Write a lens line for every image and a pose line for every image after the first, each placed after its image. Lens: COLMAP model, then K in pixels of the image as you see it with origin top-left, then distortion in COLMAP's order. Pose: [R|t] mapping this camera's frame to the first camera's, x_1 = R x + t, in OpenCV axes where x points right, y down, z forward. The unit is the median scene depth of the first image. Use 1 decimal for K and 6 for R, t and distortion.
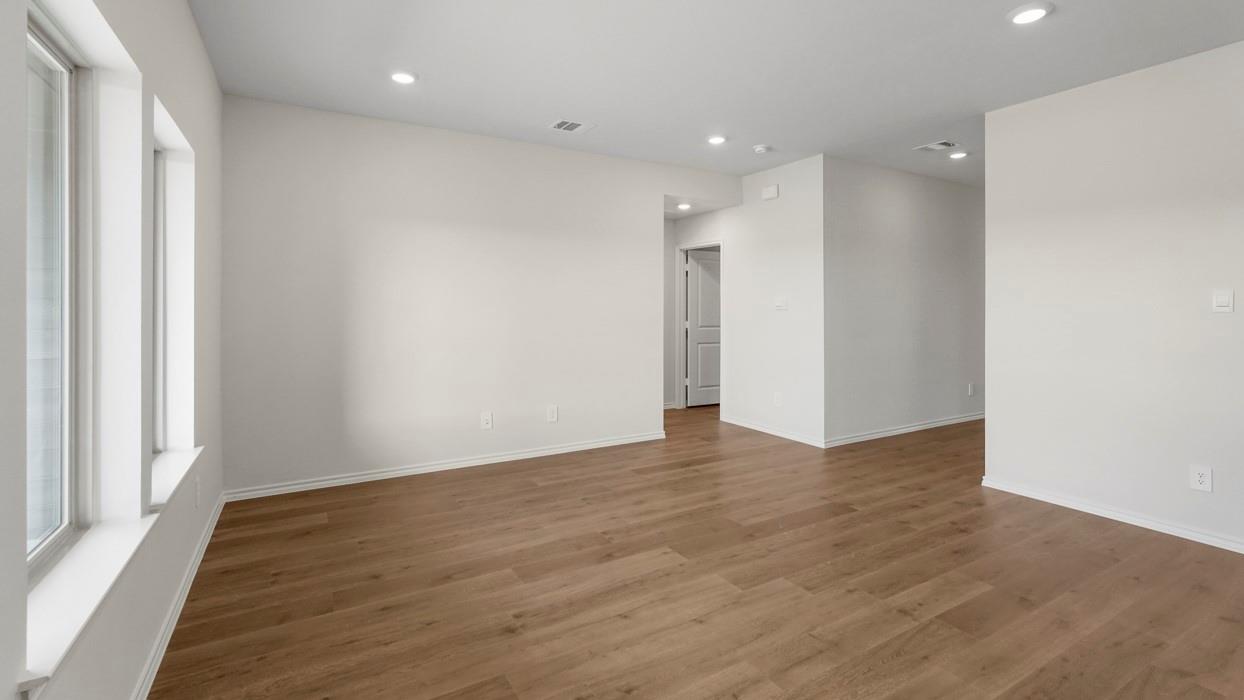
lens RADIAL K [[548.8, 0, 629.7], [0, 548.8, 307.9], [0, 0, 1]] dist [-0.008230, 0.004309]
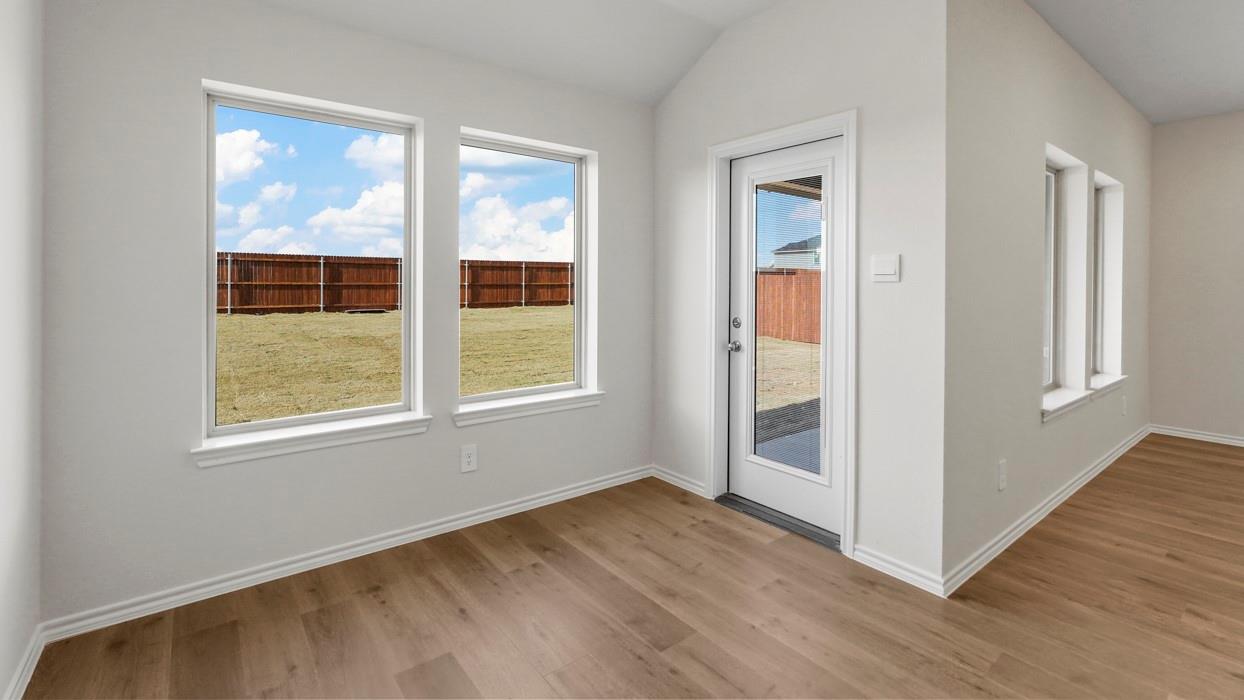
lens RADIAL K [[548.8, 0, 629.2], [0, 548.8, 283.2], [0, 0, 1]] dist [-0.008230, 0.004309]
pose [[0.128466, 0.002131, -0.991712, 0.308565], [-0.010867, 0.999941, 0.000741, 0.004867], [0.991654, 0.010681, 0.128482, -0.321592]]
